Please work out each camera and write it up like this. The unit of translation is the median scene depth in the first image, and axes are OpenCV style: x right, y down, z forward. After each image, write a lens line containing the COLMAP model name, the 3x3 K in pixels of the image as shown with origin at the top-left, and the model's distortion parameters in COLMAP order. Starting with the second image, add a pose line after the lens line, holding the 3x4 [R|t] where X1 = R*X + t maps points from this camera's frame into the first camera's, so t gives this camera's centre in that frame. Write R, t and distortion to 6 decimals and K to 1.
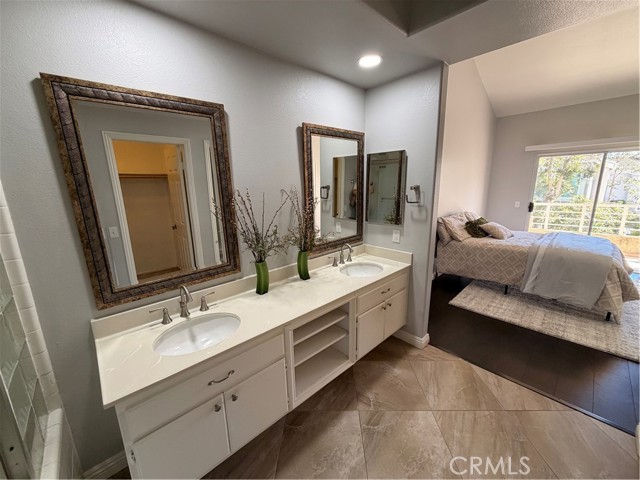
lens RADIAL K [[256.5, 0, 320.6], [0, 256.5, 239.2], [0, 0, 1]] dist [0.000804, 0.000414]
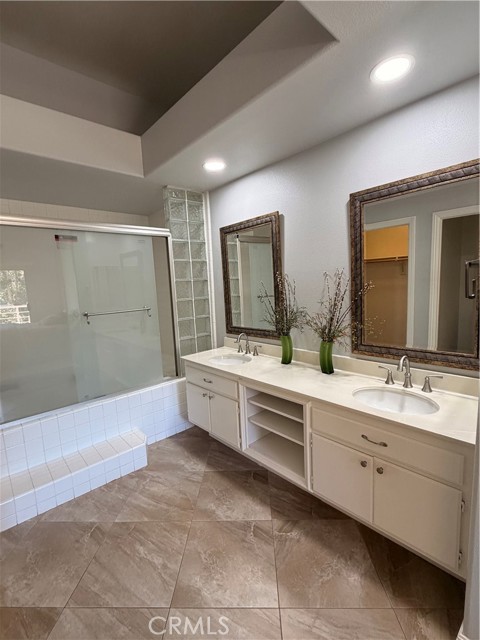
lens RADIAL K [[295.8, 0, 240.2], [0, 295.8, 323.2], [0, 0, 1]] dist [0.011103, -0.000152]
pose [[-0.013655, 0.151787, -0.988319, 0.992613], [-0.172636, 0.973210, 0.151852, -0.124462], [0.984891, 0.172693, 0.012915, 0.711114]]
